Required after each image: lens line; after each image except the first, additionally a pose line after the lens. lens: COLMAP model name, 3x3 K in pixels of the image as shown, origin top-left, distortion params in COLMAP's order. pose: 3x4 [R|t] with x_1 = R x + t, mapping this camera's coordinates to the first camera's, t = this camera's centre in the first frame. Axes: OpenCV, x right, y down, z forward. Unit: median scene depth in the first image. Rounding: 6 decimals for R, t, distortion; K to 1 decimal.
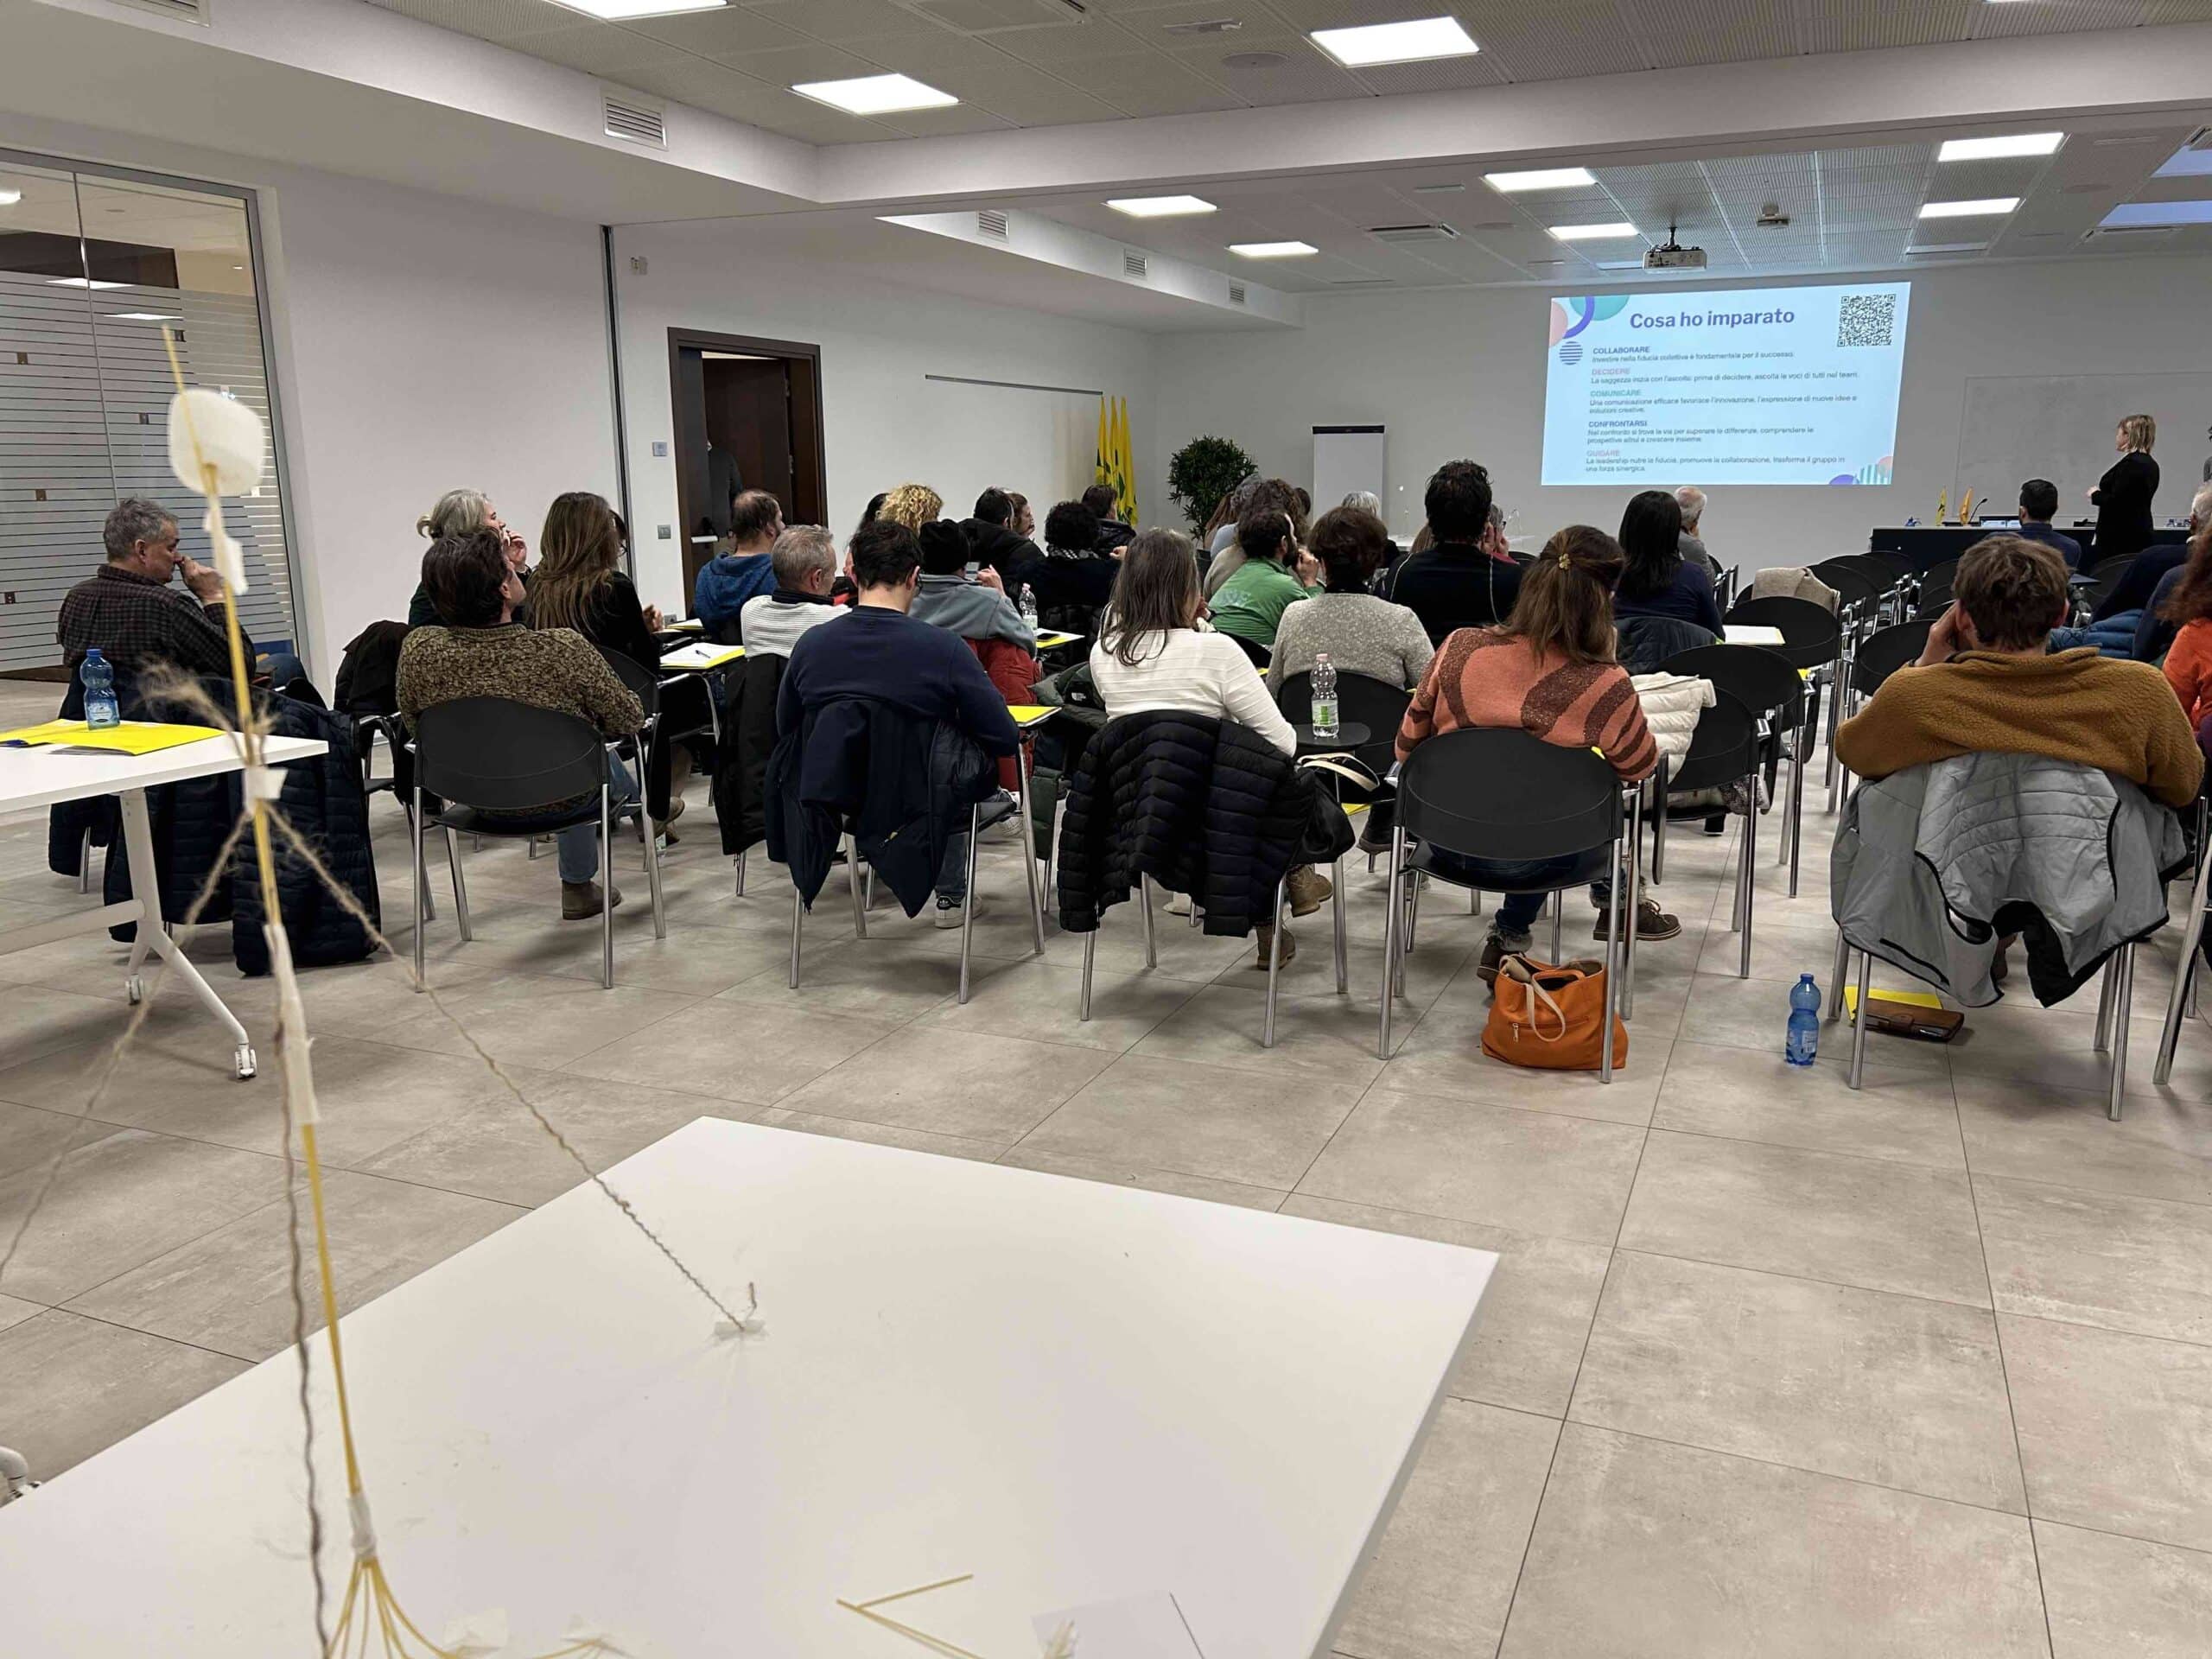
lens RADIAL K [[1664.4, 0, 1119.0], [0, 1664.4, 838.8], [0, 0, 1]] dist [0.031051, -0.044119]
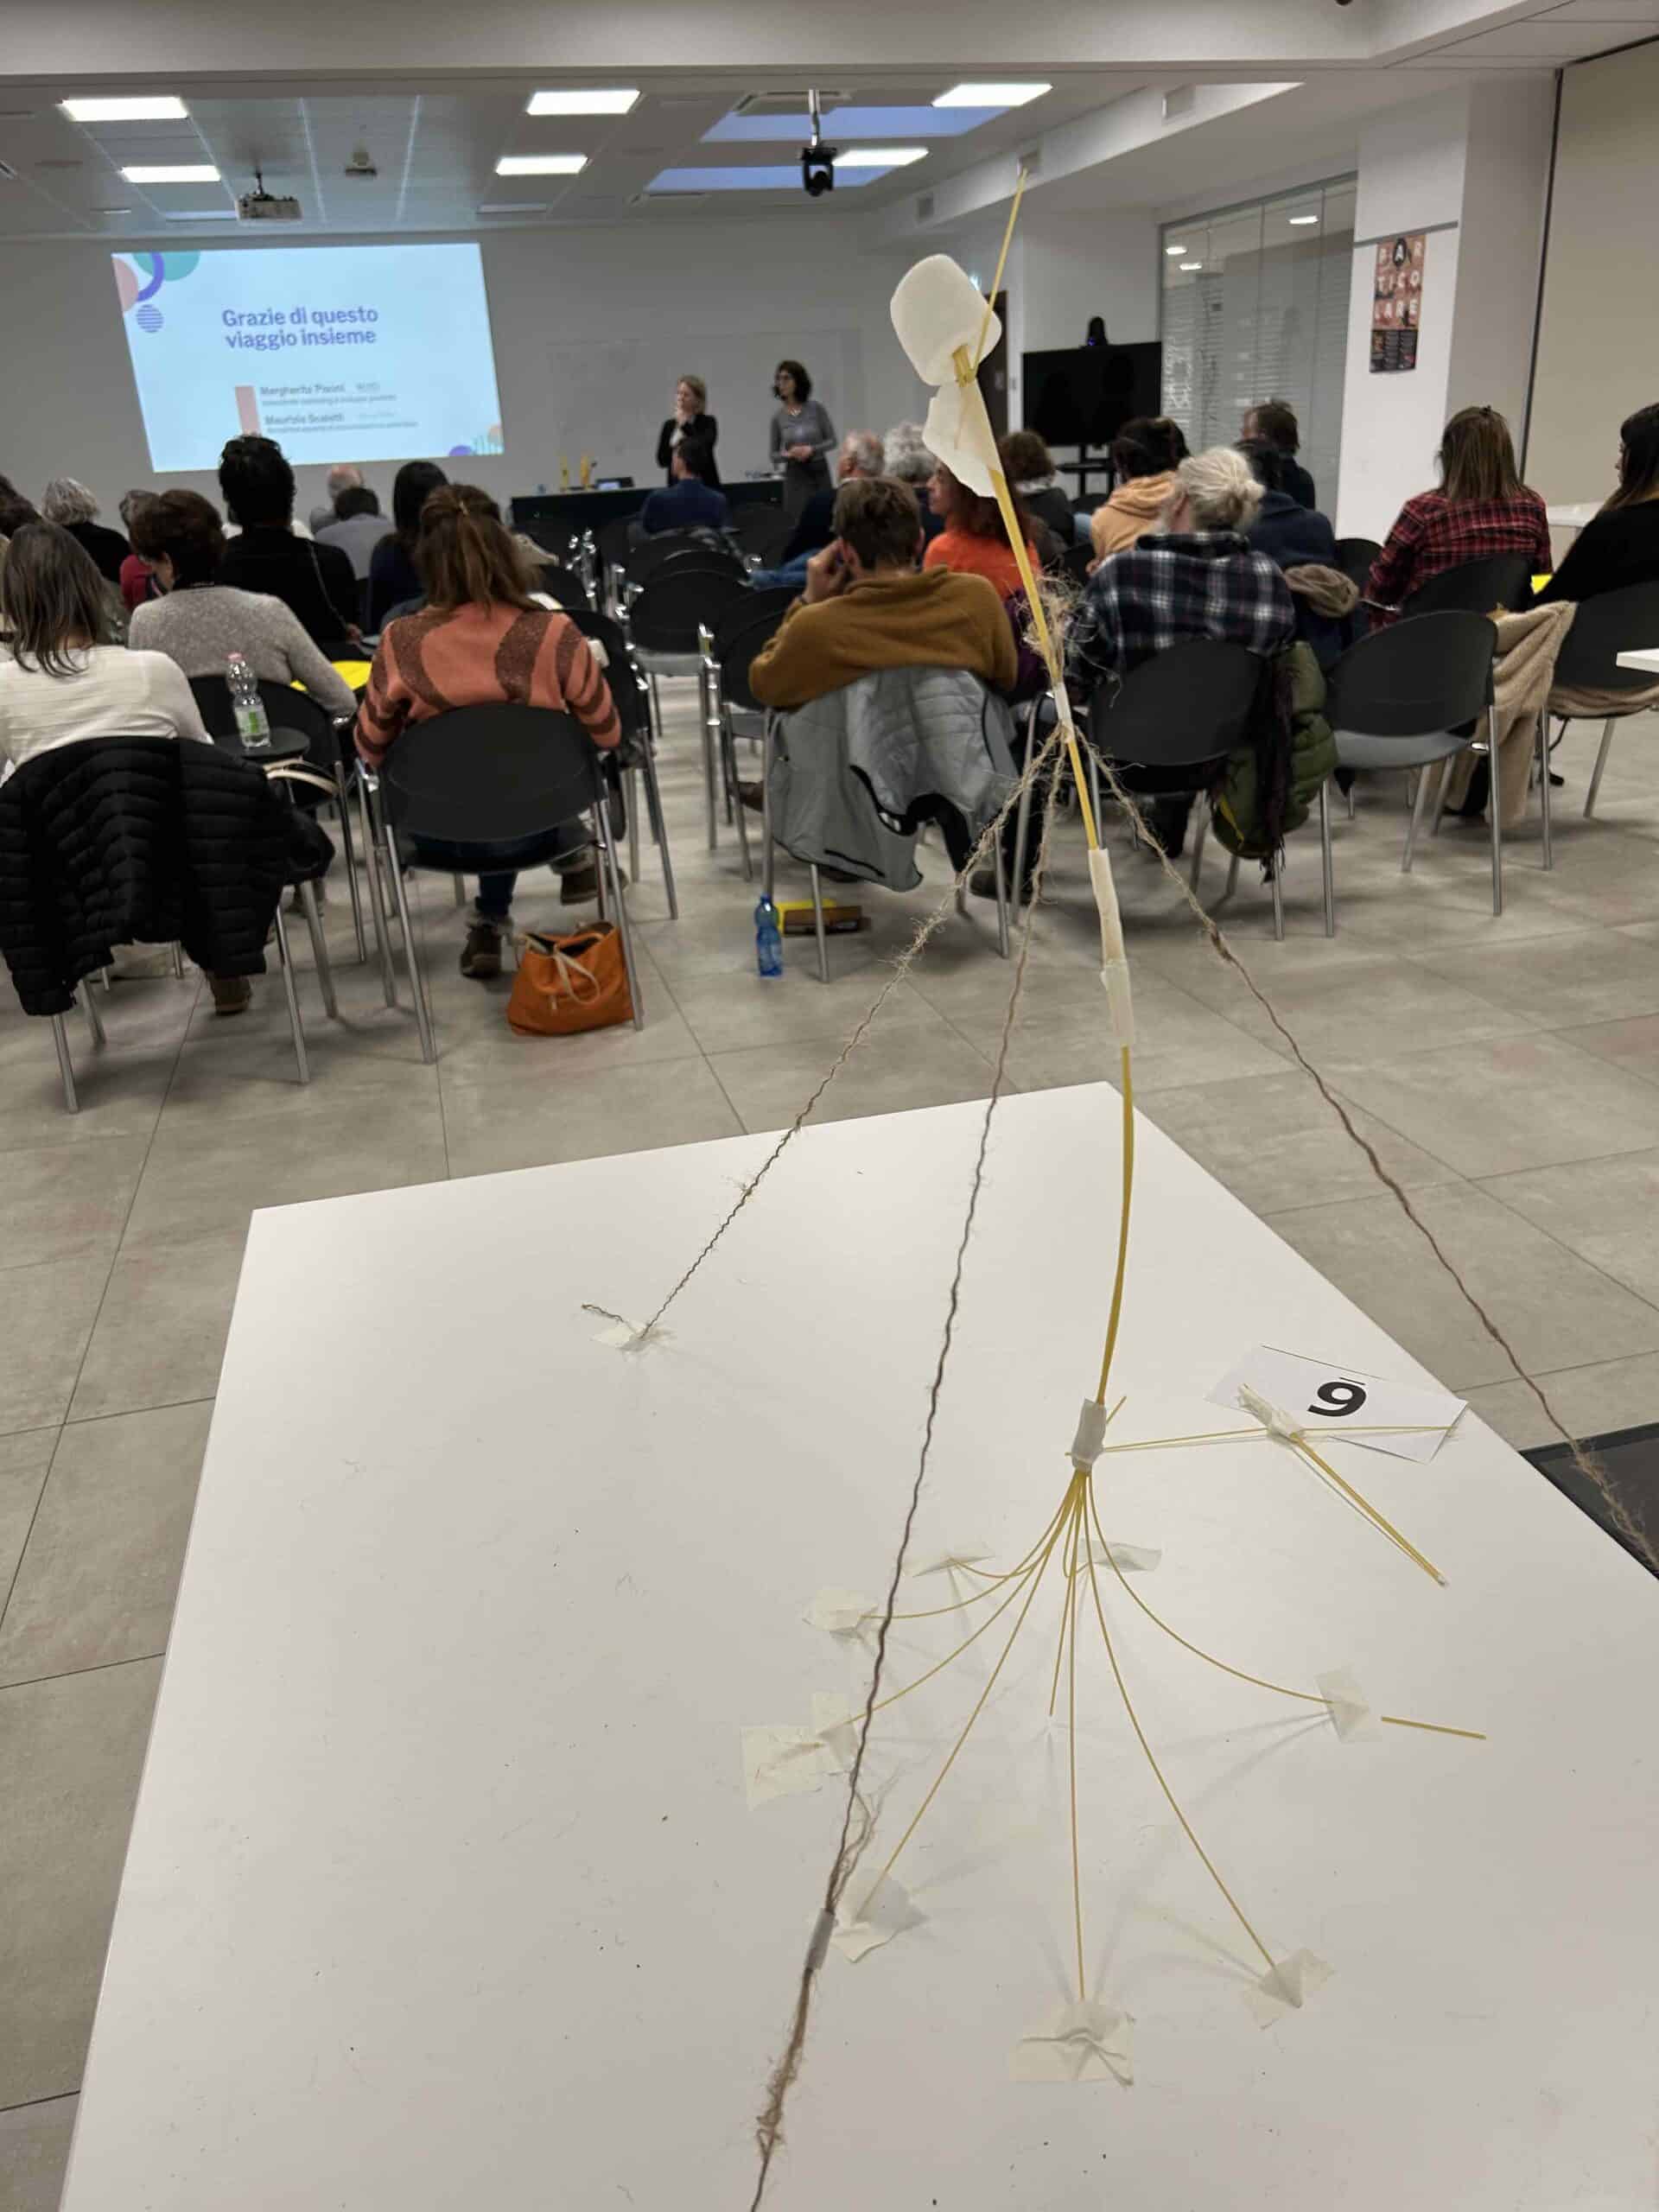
lens RADIAL K [[1664.4, 0, 852.7], [0, 1664.4, 1124.5], [0, 0, 1]] dist [0.031051, -0.044119]
pose [[0.784334, -0.271816, 0.557617, -0.206067], [0.177727, 0.959672, 0.217814, -0.003990], [-0.594335, -0.071736, 0.801012, 0.054885]]
